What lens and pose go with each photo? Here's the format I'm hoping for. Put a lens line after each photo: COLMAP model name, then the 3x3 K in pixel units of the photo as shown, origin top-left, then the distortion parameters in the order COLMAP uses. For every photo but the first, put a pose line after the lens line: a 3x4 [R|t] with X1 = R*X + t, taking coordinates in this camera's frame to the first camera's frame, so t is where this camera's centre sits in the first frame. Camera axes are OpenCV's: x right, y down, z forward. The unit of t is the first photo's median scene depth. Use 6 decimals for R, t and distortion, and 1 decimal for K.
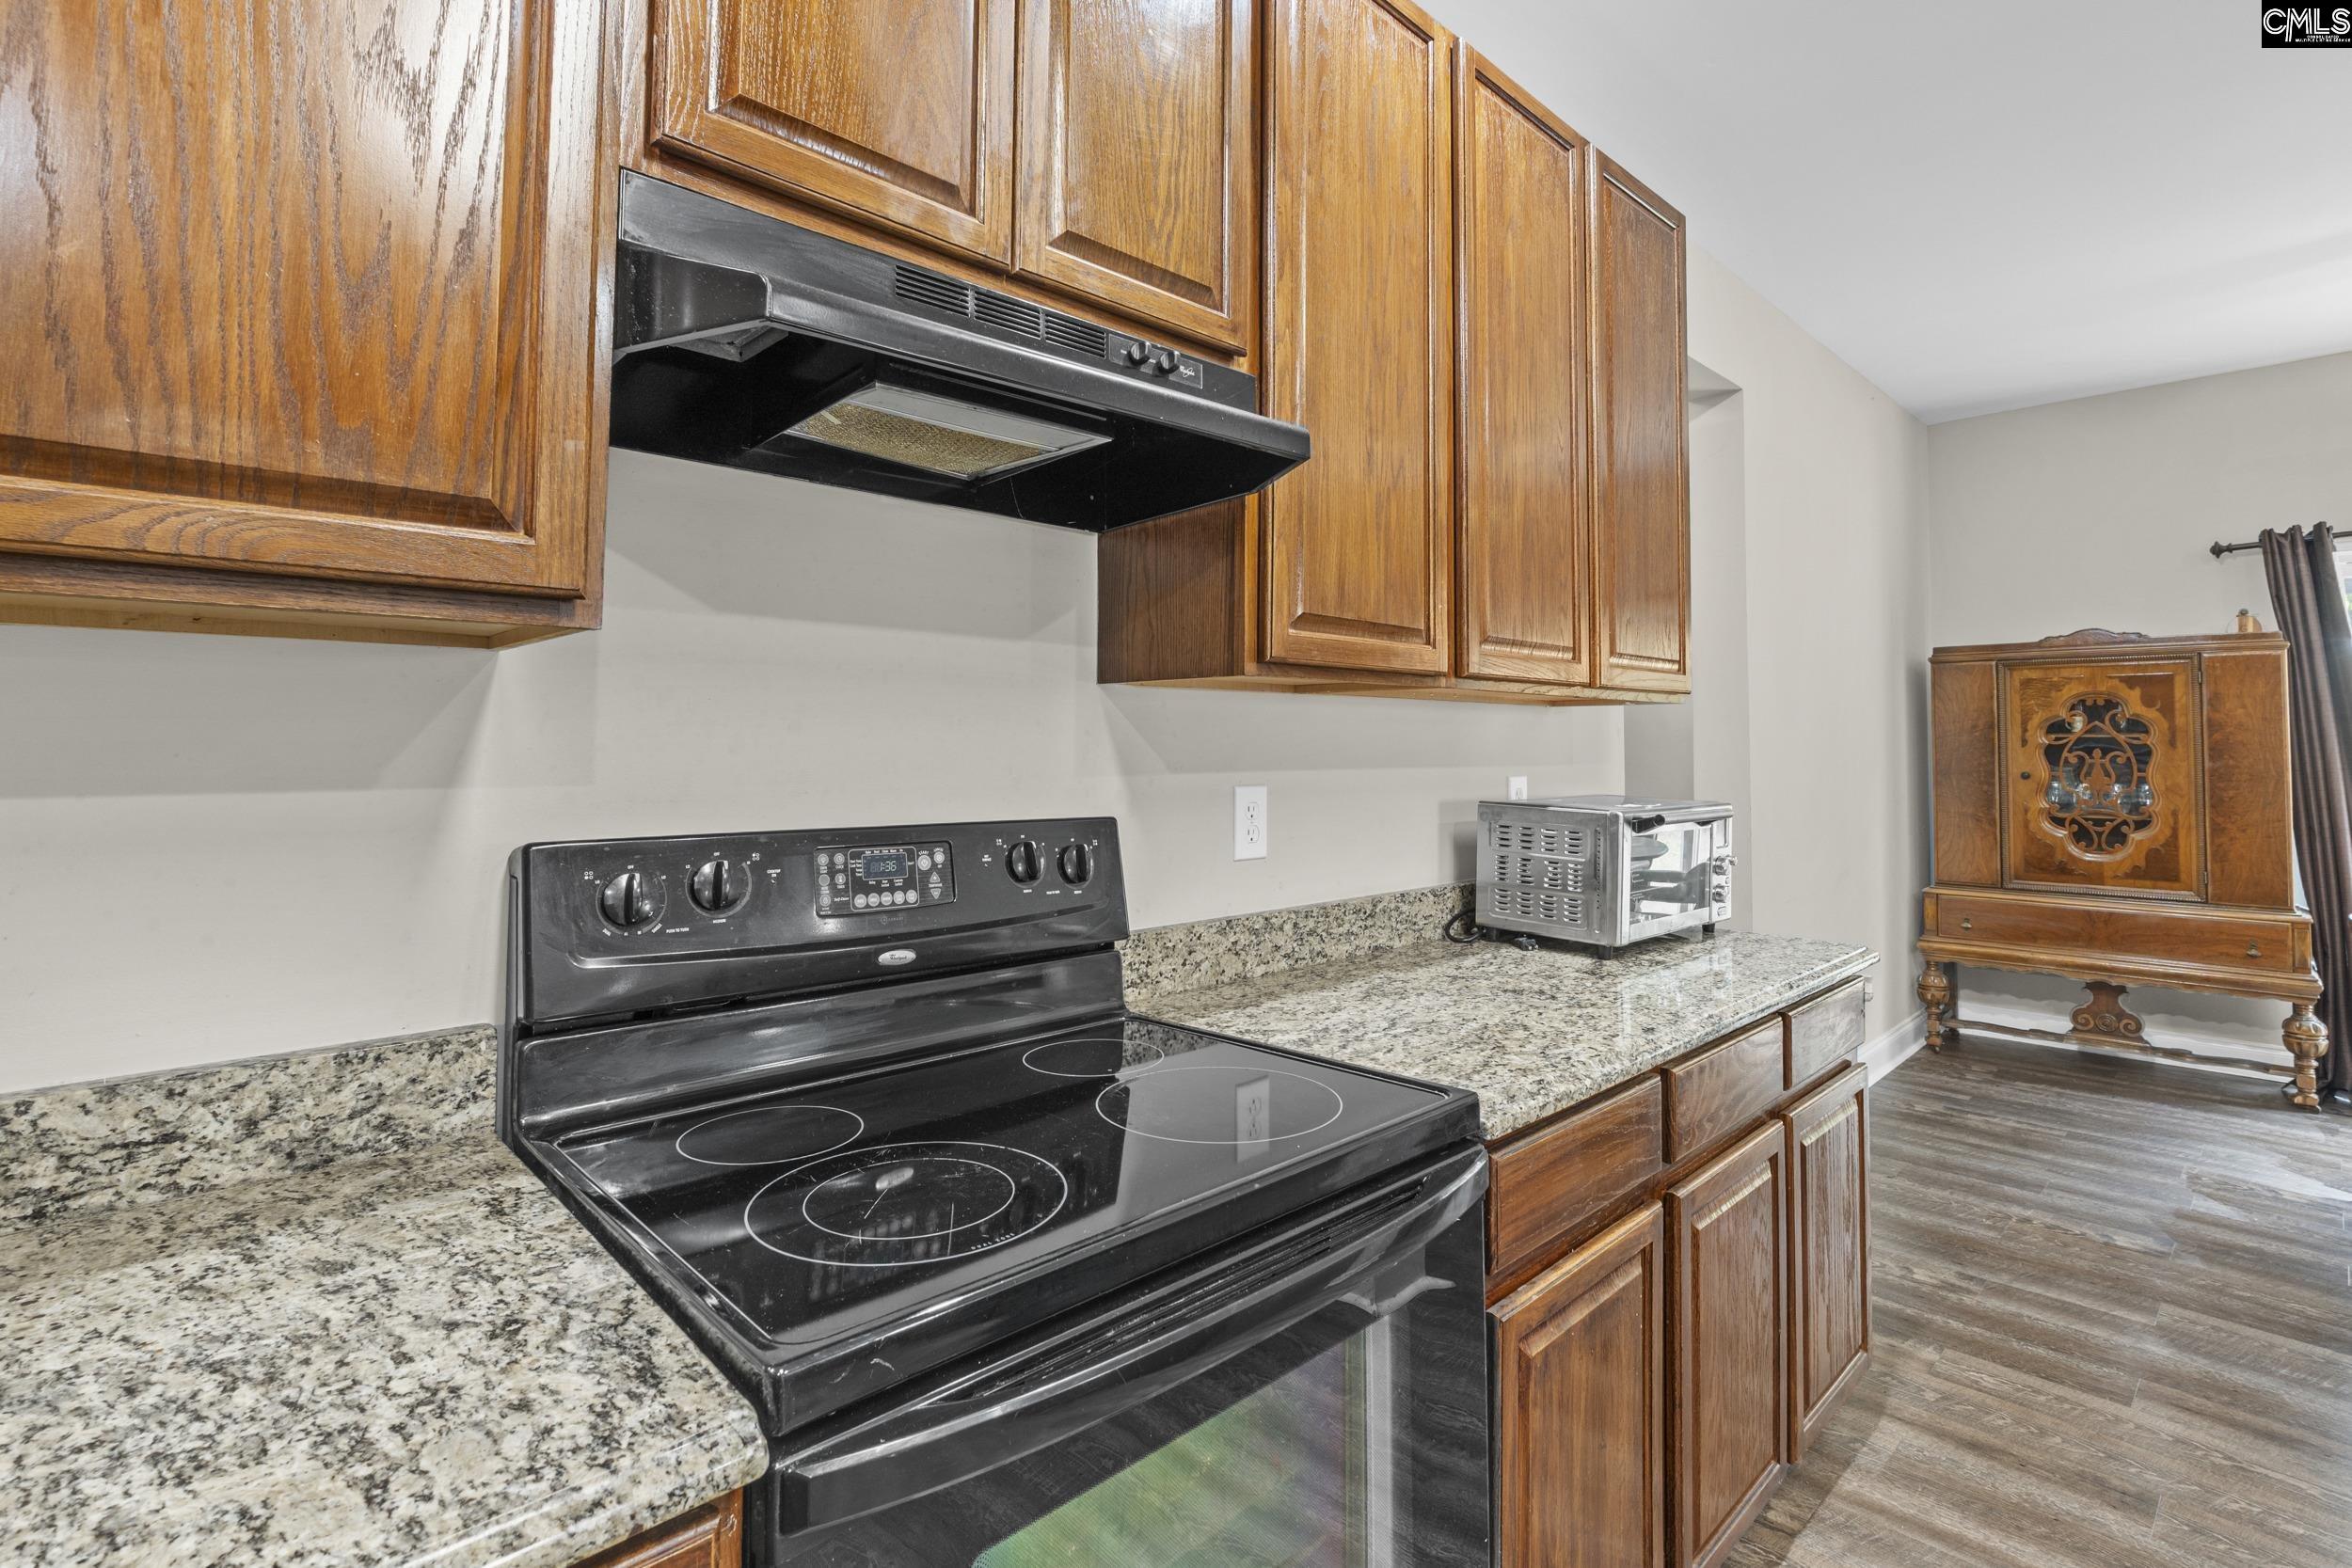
lens RADIAL K [[1101.1, 0, 1179.6], [0, 1101.1, 710.7], [0, 0, 1]] dist [-0.003255, -0.000548]
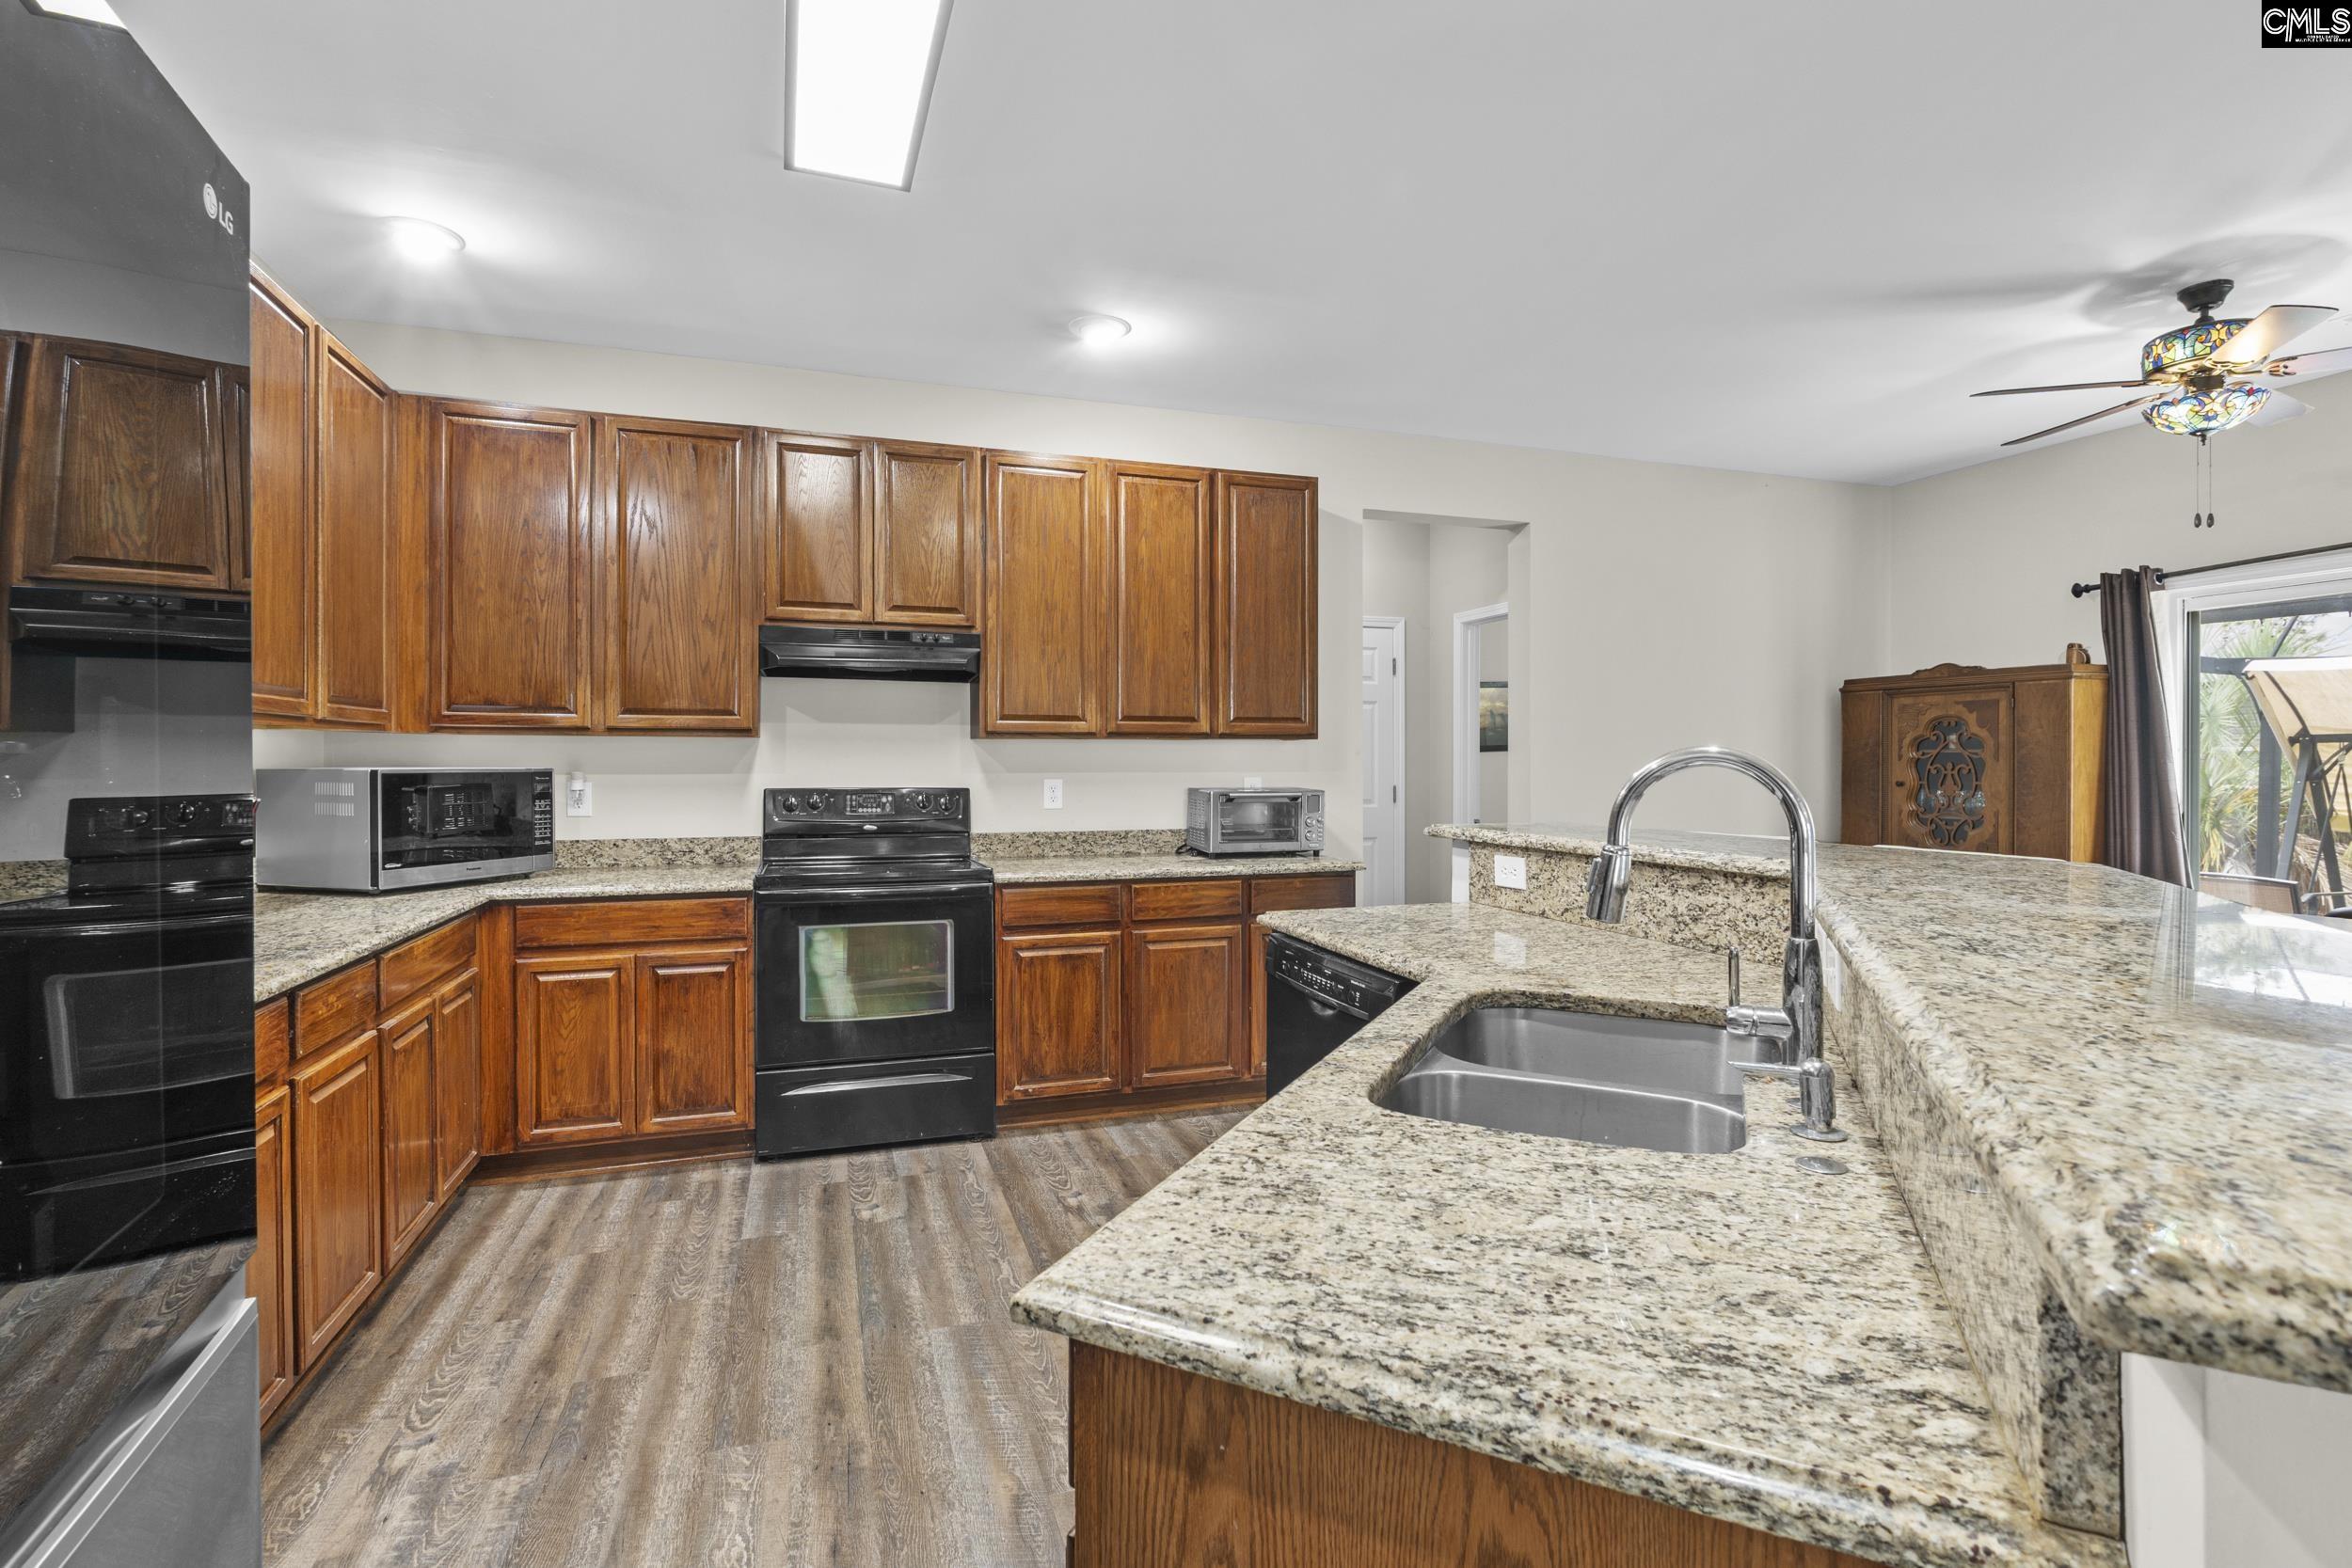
lens RADIAL K [[1077.3, 0, 1178.3], [0, 1077.3, 774.3], [0, 0, 1]] dist [0.000034, 0.000050]
pose [[0.906538, -0.000314, -0.422123, 1.462801], [0.016799, 0.999234, 0.035335, -0.021816], [0.421789, -0.039124, 0.905850, -1.137436]]
